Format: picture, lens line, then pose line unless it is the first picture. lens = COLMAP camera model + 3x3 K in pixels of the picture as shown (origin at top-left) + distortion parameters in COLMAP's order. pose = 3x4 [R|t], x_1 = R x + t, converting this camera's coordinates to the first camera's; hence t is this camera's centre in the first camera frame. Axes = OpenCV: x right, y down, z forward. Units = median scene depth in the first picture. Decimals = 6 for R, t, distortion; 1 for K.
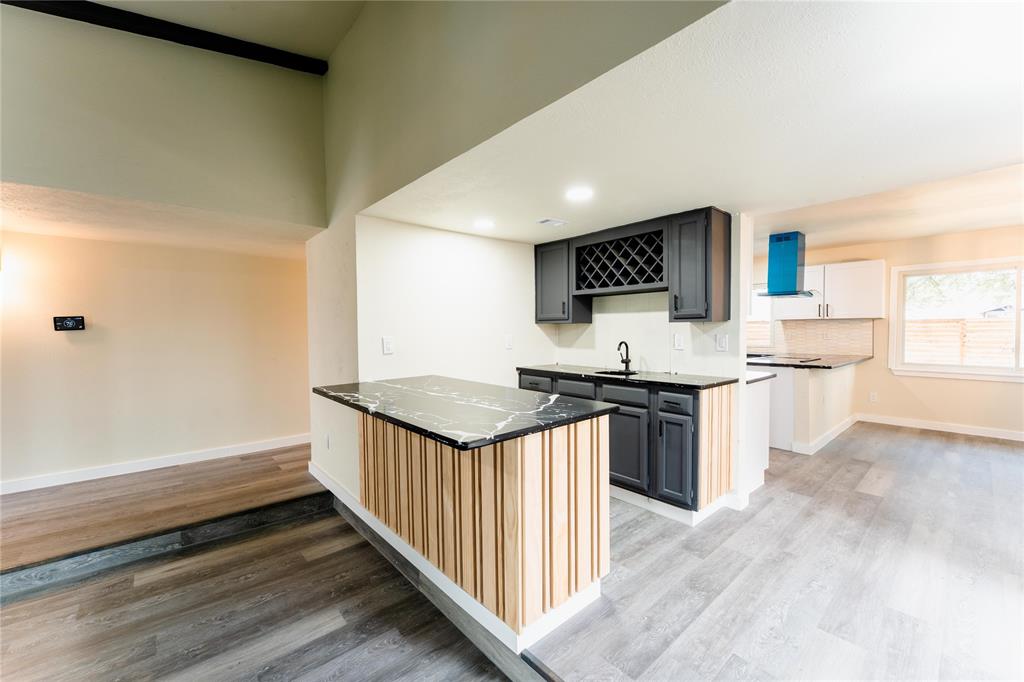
lens RADIAL K [[407.4, 0, 509.6], [0, 407.4, 339.8], [0, 0, 1]] dist [-0.001555, 0.000202]
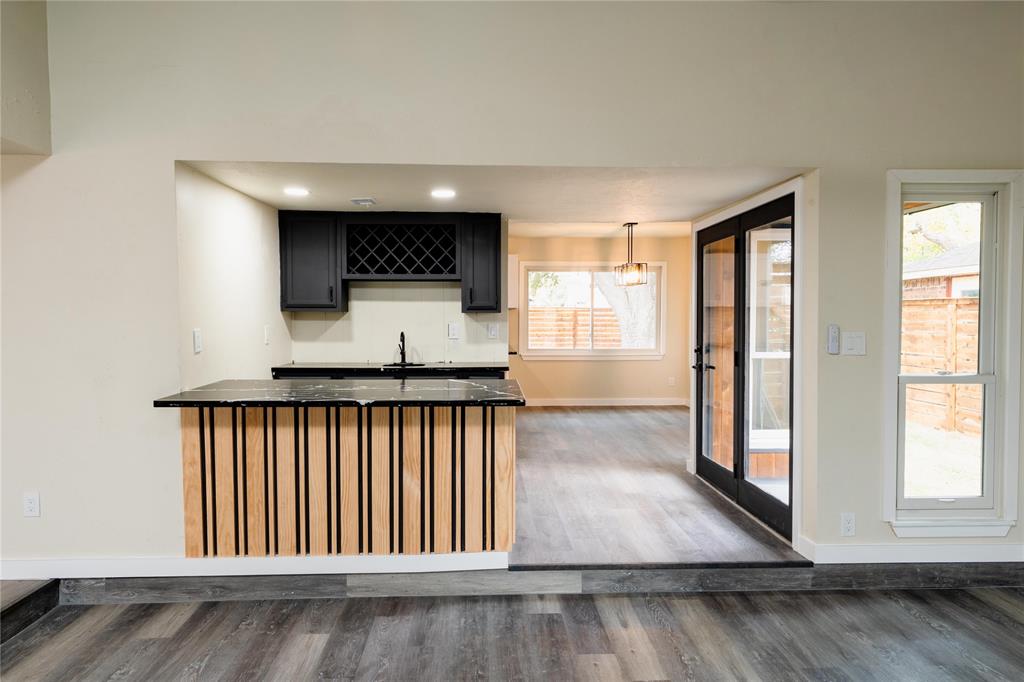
lens RADIAL K [[673.6, 0, 507.8], [0, 673.6, 337.0], [0, 0, 1]] dist [0.000342, 0.000077]
pose [[0.629991, -0.020978, 0.776319, -0.838944], [0.018376, 0.999758, 0.012103, 0.001245], [-0.776385, 0.006641, 0.630224, -0.190220]]
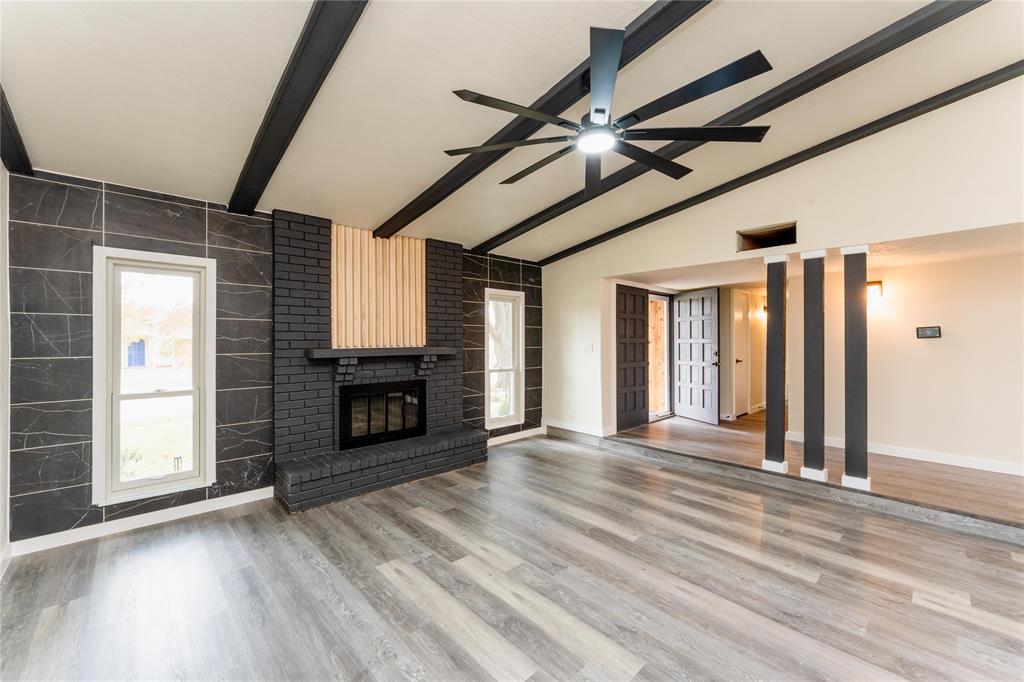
lens RADIAL K [[407.4, 0, 509.6], [0, 407.4, 339.8], [0, 0, 1]] dist [-0.001555, 0.000202]
pose [[0.030356, 0.005951, -0.999521, 0.133043], [-0.023639, 0.999707, 0.005235, 0.006295], [0.999260, 0.023469, 0.030487, -0.347624]]
